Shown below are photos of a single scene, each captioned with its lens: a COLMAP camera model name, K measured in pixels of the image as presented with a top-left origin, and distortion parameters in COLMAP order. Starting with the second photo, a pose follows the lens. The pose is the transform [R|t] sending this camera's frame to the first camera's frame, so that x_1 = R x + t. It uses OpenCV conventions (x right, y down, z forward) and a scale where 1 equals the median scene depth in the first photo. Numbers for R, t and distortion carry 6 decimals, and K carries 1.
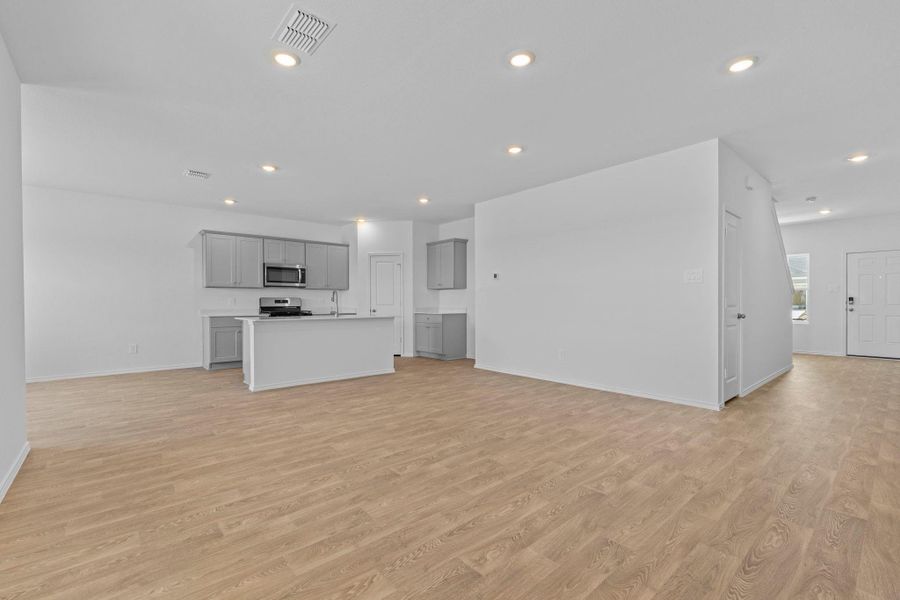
lens RADIAL K [[391.6, 0, 450.0], [0, 391.6, 300.0], [0, 0, 1]] dist [-0.006441, 0.001013]
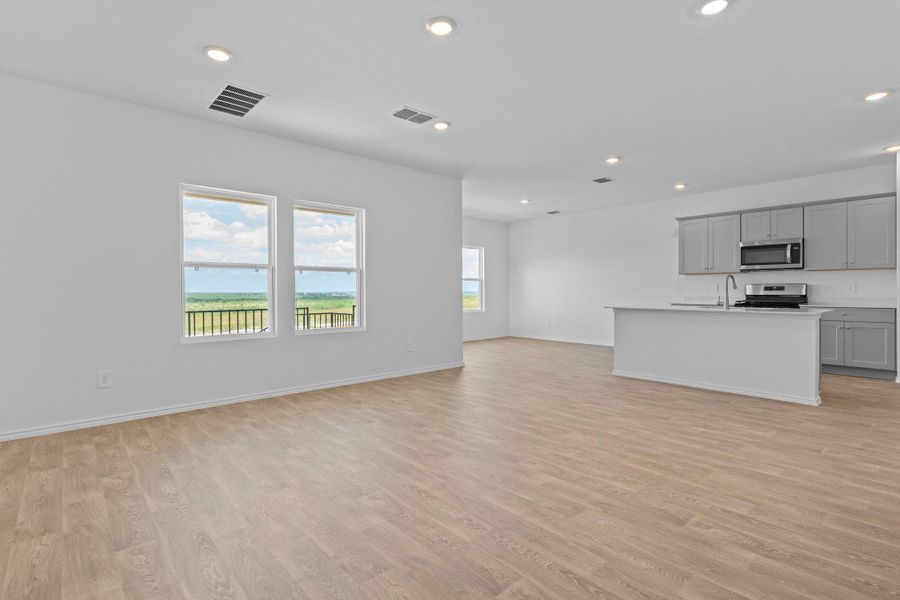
lens RADIAL K [[418.1, 0, 448.1], [0, 418.1, 307.0], [0, 0, 1]] dist [0.000579, 0.000195]
pose [[0.034485, 0.042767, -0.998490, 0.656402], [0.007393, 0.999046, 0.043046, -0.000947], [0.999378, -0.008866, 0.034136, 0.561496]]
